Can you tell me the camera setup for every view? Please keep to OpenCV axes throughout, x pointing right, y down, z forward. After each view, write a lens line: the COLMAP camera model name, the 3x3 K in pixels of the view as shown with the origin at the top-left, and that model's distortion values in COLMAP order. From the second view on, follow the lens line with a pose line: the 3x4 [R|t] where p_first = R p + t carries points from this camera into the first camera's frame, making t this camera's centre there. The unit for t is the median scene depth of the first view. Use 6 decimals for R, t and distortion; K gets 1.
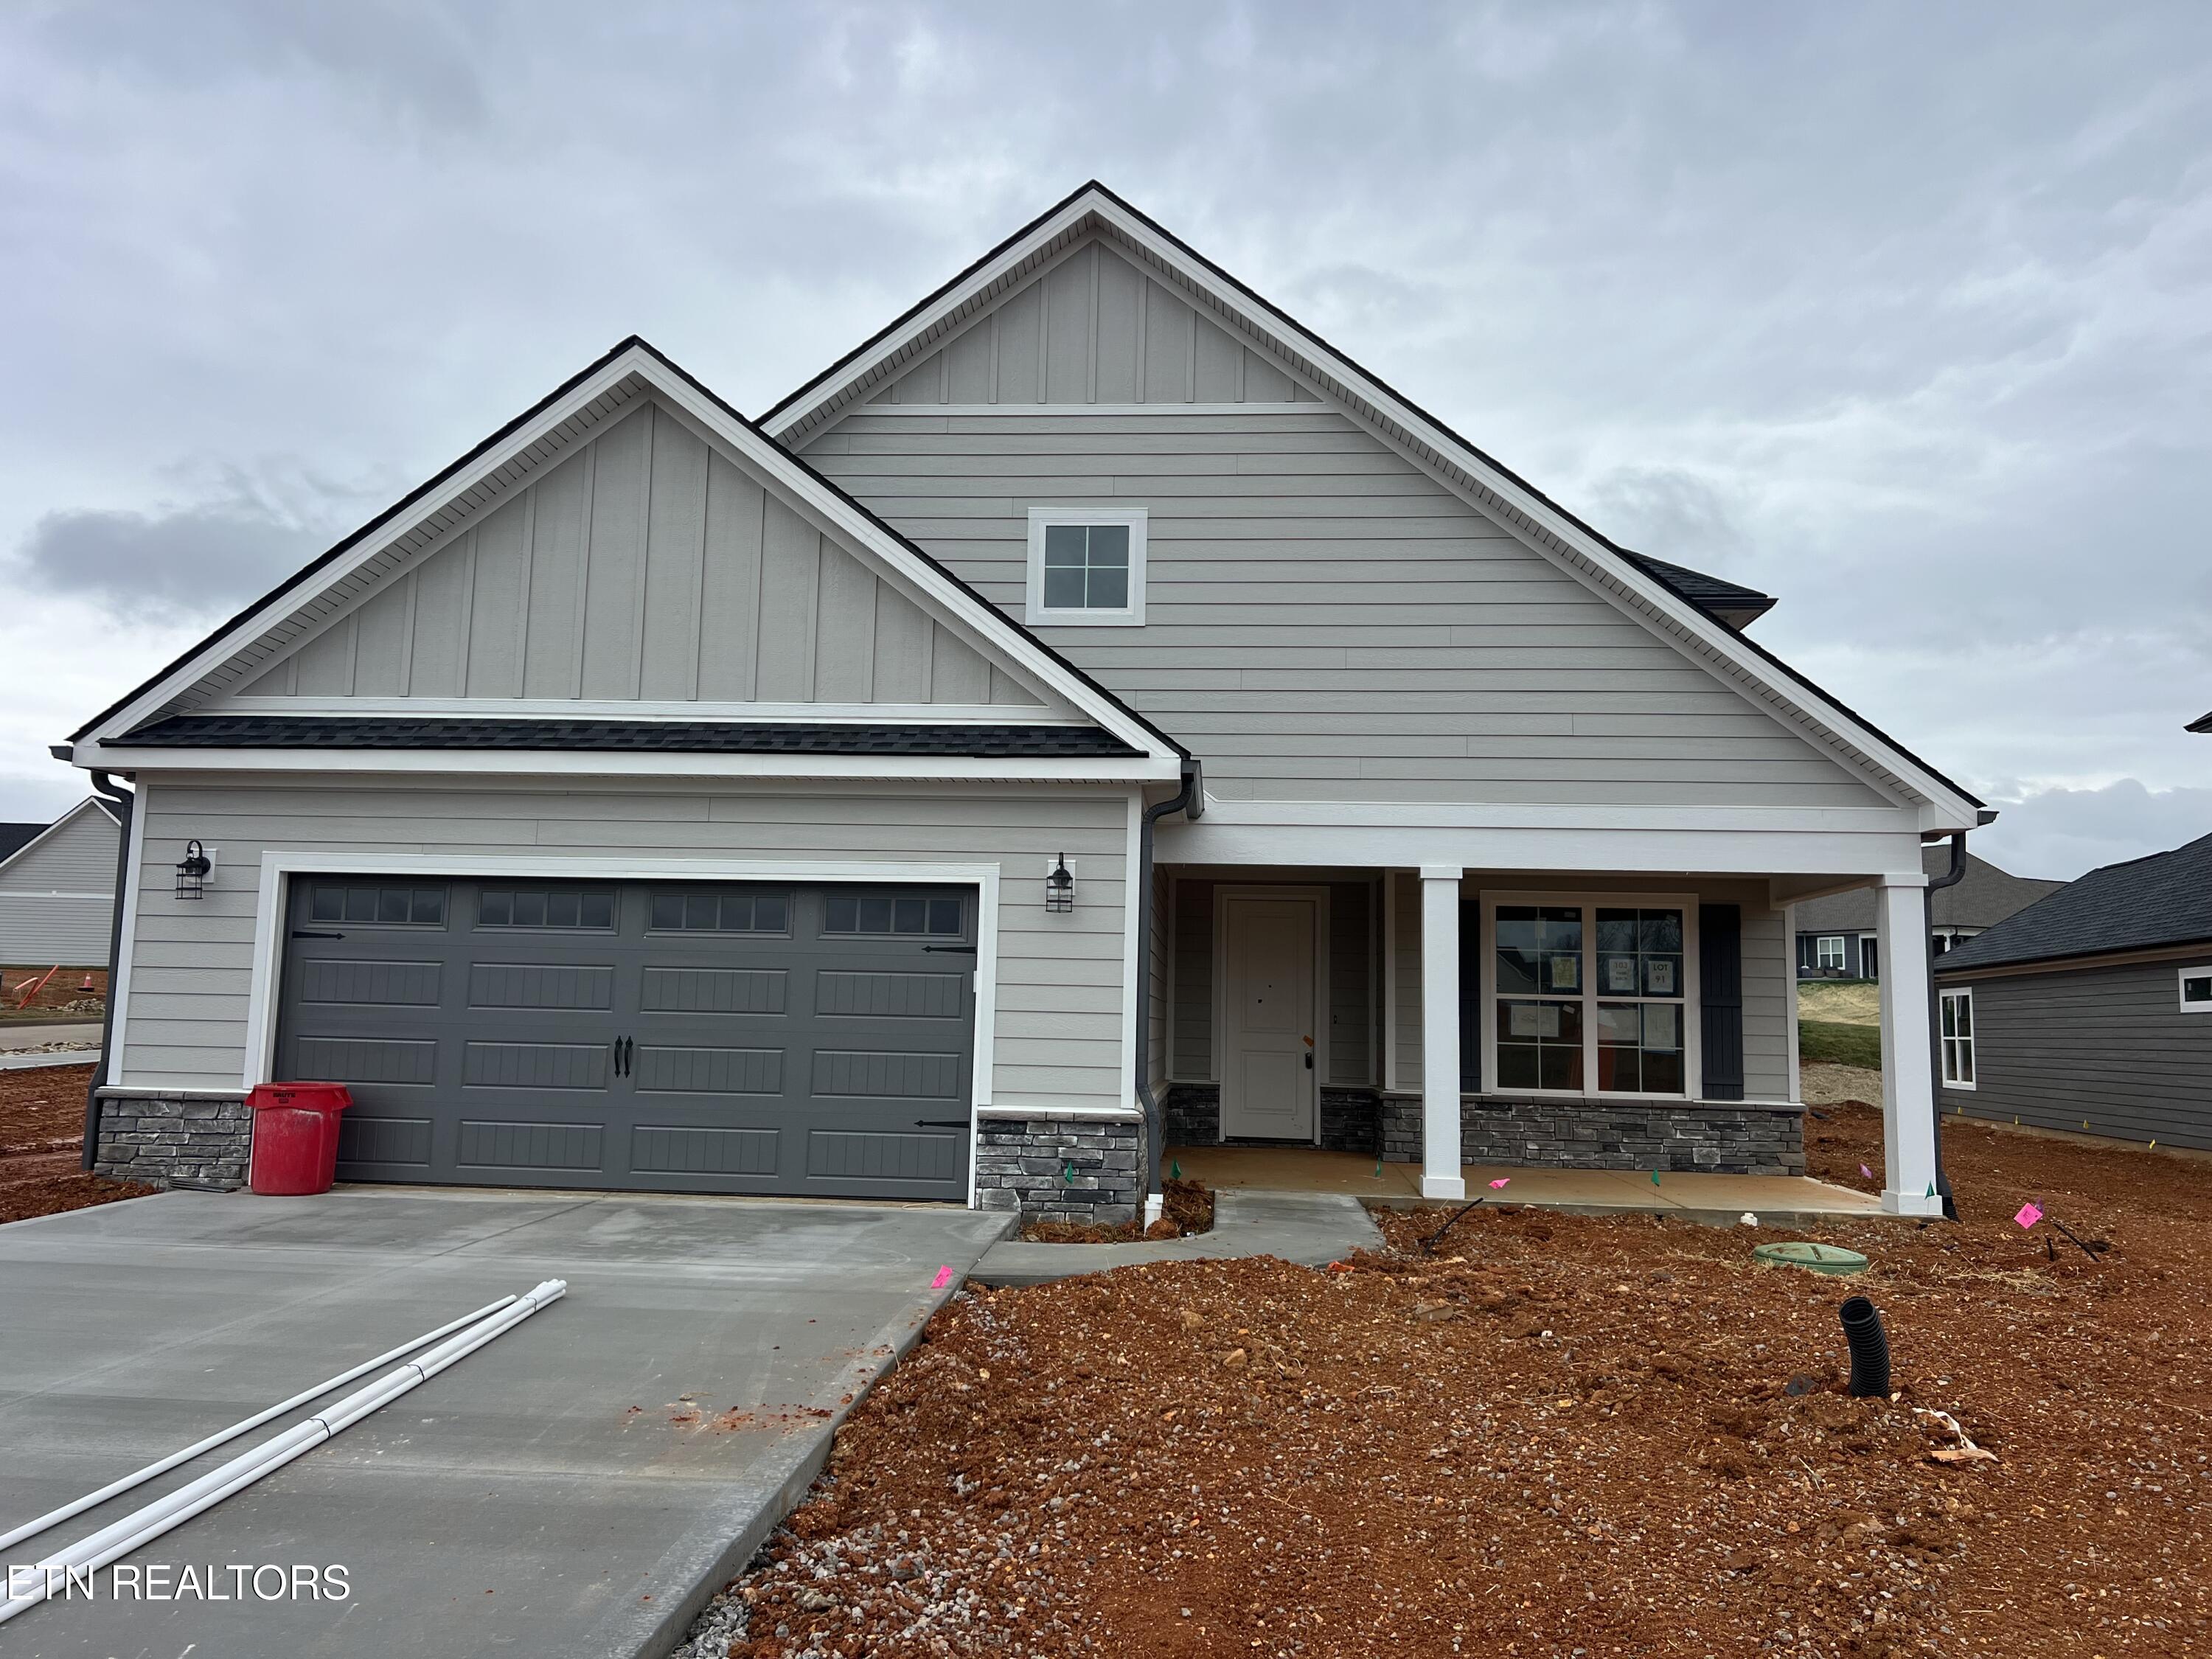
lens RADIAL K [[1664.4, 0, 1037.3], [0, 1664.4, 815.8], [0, 0, 1]] dist [0.003764, -0.006584]
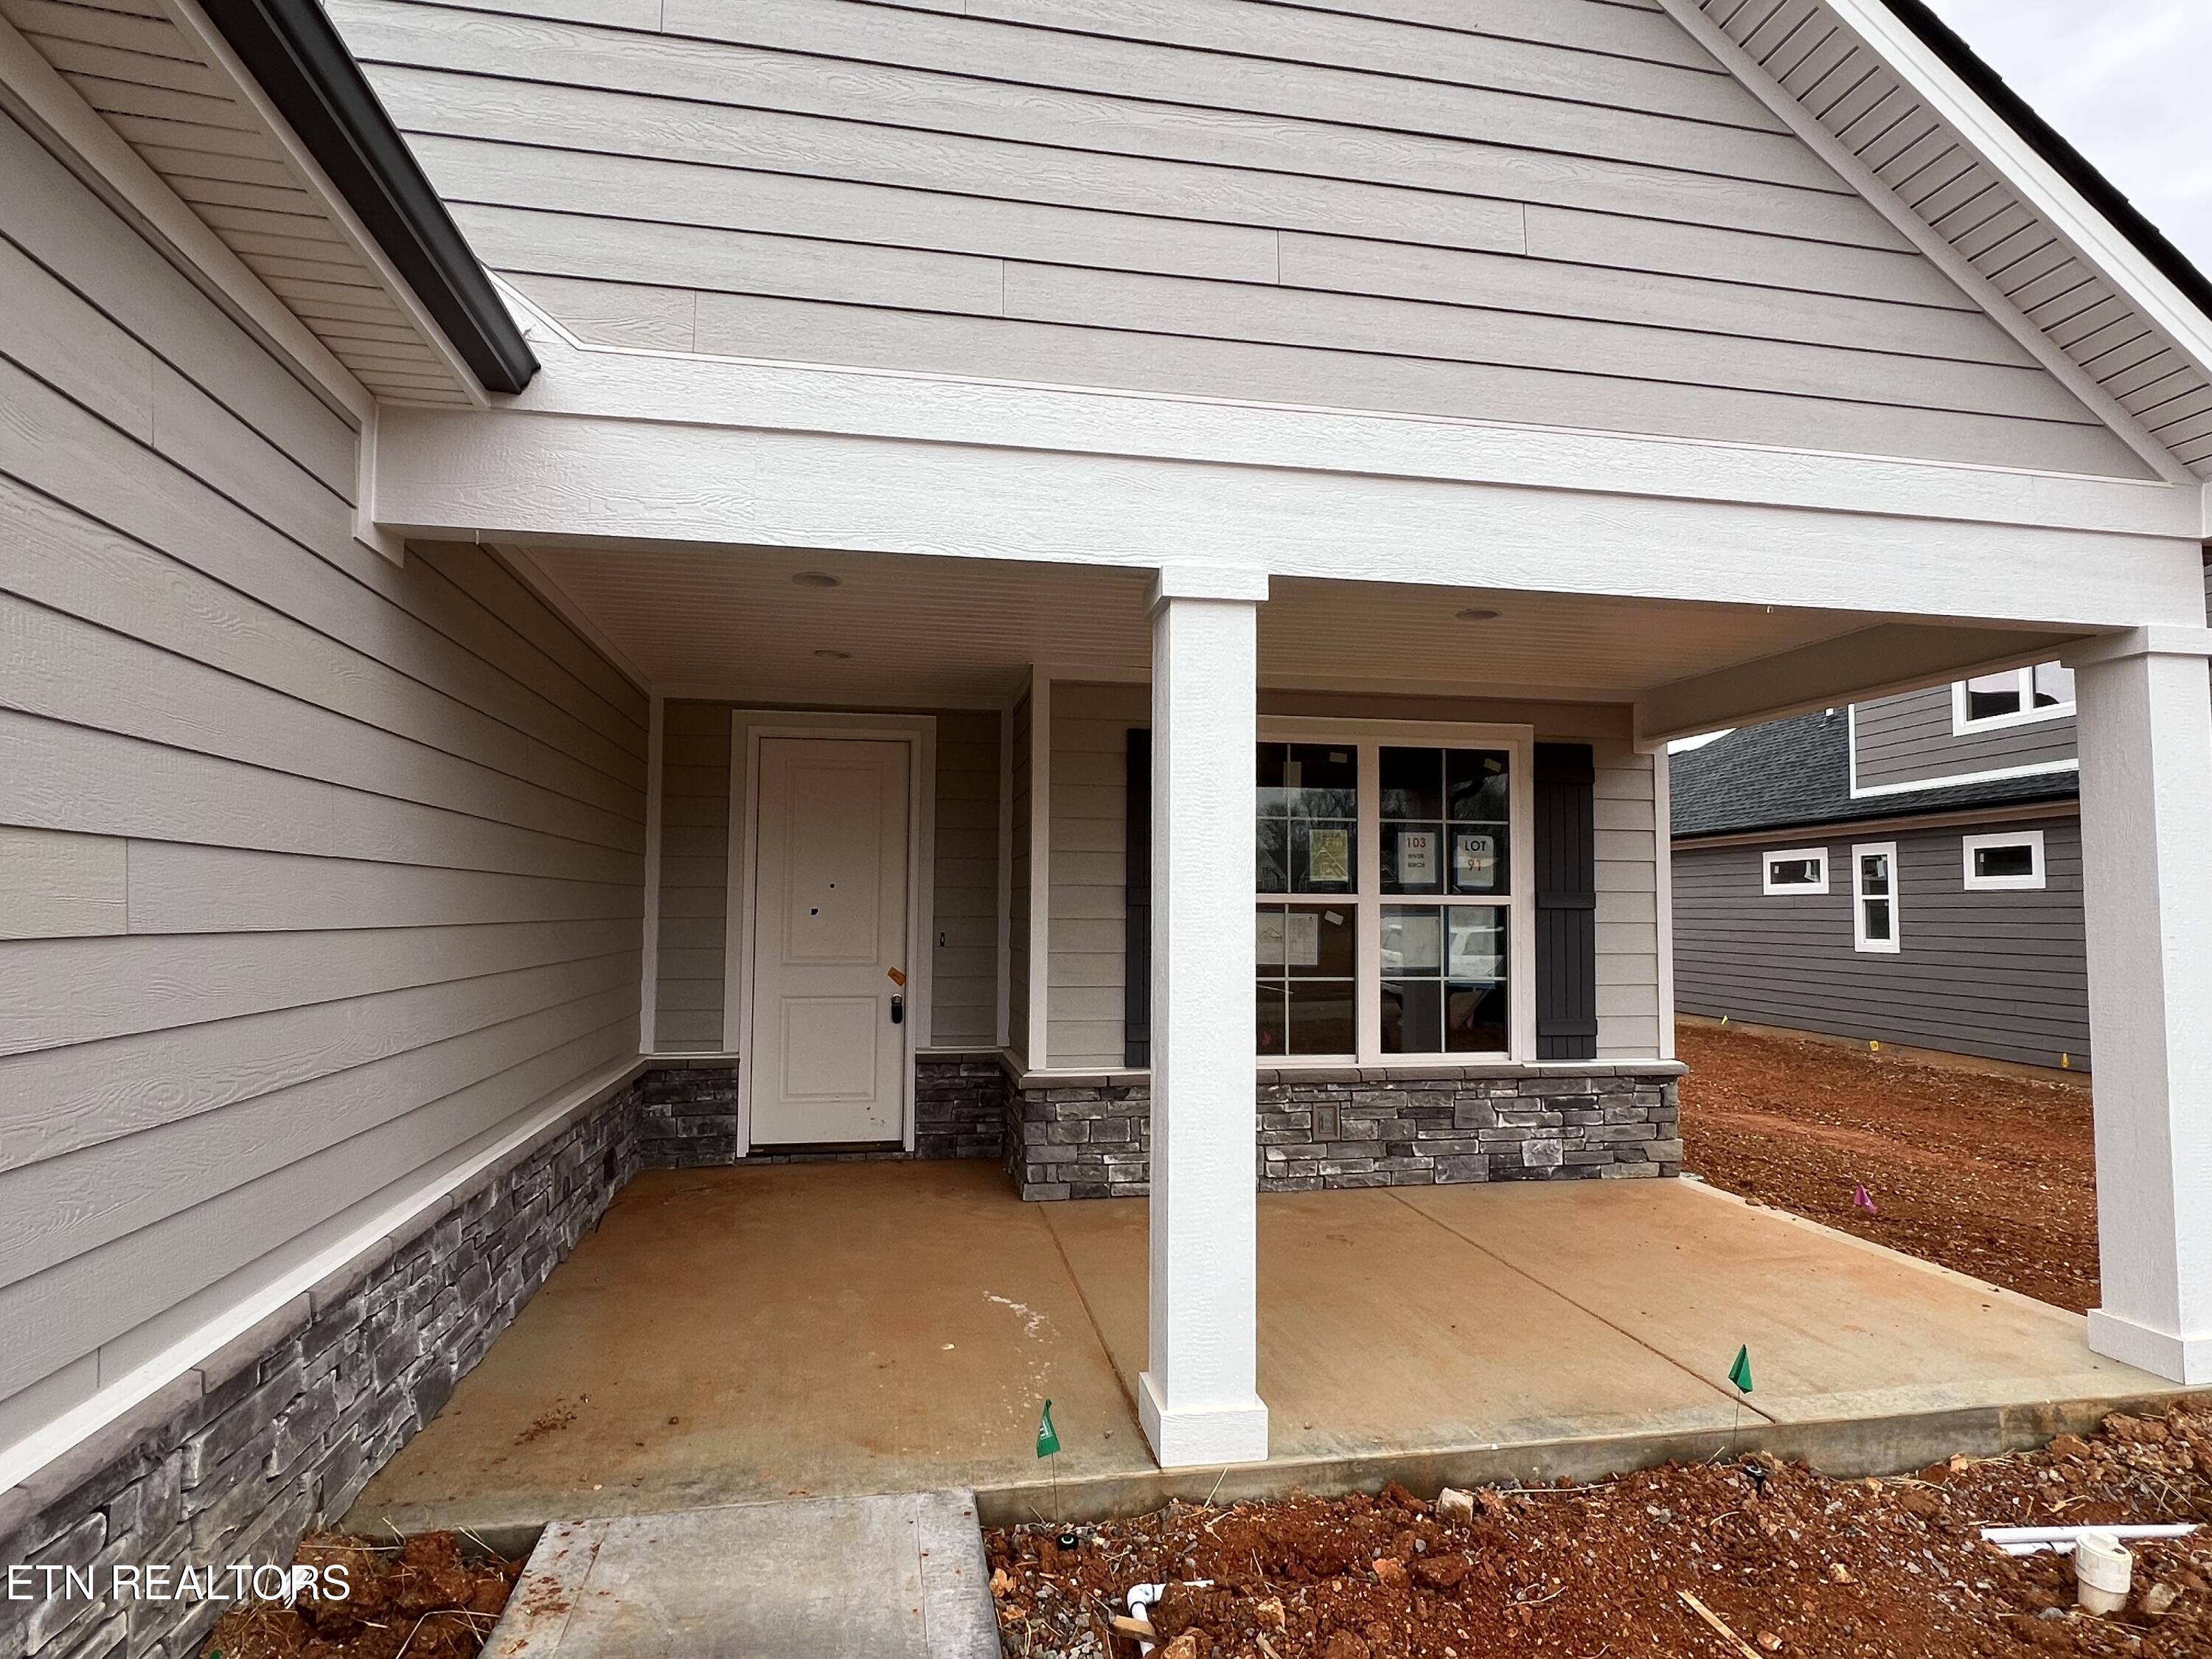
lens RADIAL K [[1179.6, 0, 1103.4], [0, 1179.6, 827.5], [0, 0, 1]] dist [0.018983, -0.000299]
pose [[0.954778, -0.000655, 0.297319, 0.118341], [-0.017199, 0.998201, 0.057431, 0.062244], [-0.296821, -0.059947, 0.953050, 0.634525]]
